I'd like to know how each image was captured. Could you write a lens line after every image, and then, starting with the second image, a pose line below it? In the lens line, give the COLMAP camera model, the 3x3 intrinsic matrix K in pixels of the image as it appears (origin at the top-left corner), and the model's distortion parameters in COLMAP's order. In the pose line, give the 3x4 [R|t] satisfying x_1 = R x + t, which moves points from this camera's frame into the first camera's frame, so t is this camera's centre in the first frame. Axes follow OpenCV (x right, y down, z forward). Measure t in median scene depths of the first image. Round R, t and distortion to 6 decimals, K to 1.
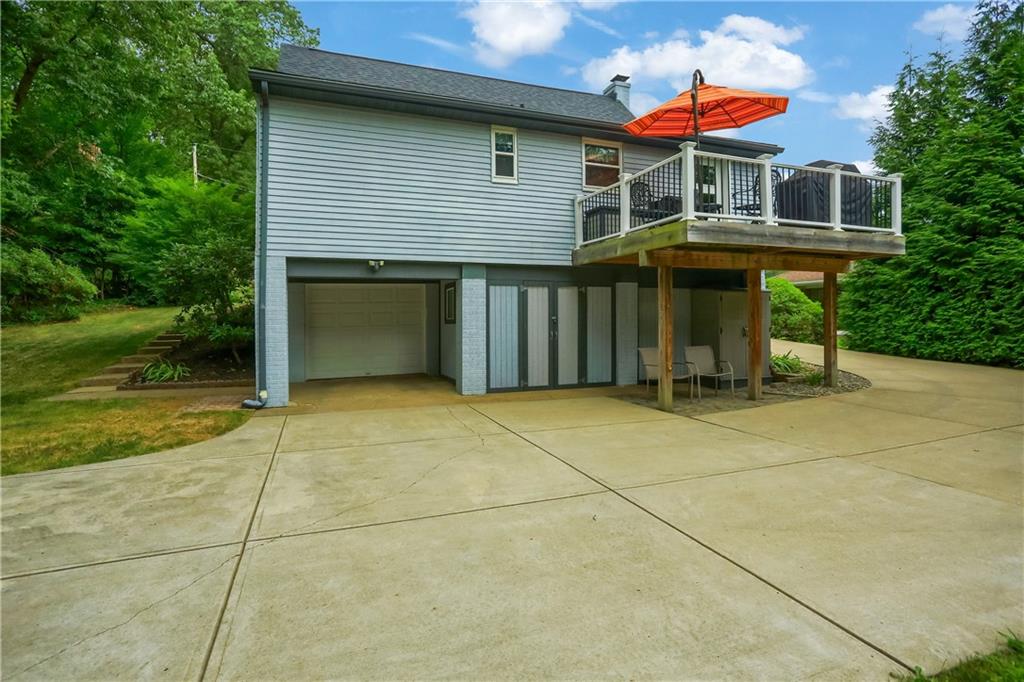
lens RADIAL K [[523.6, 0, 506.4], [0, 523.6, 336.4], [0, 0, 1]] dist [-0.016359, 0.001333]
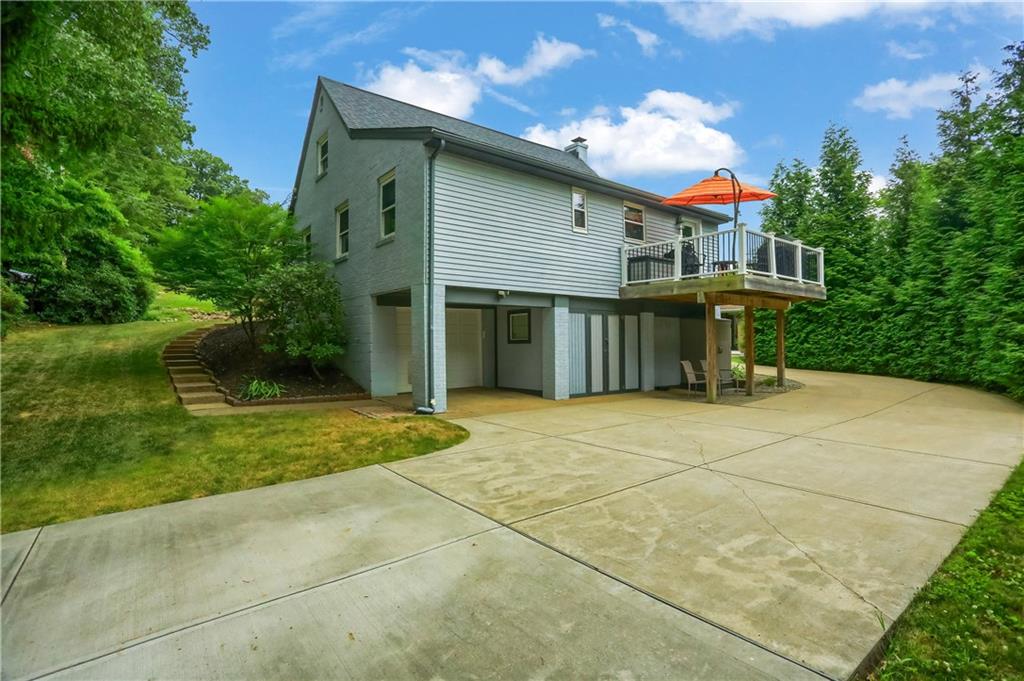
lens RADIAL K [[523.6, 0, 506.4], [0, 523.6, 335.9], [0, 0, 1]] dist [-0.016359, 0.001333]
pose [[0.943433, 0.009334, 0.331432, -0.576083], [0.005058, 0.999082, -0.042534, 0.011138], [-0.331525, 0.041805, 0.942520, -0.132290]]
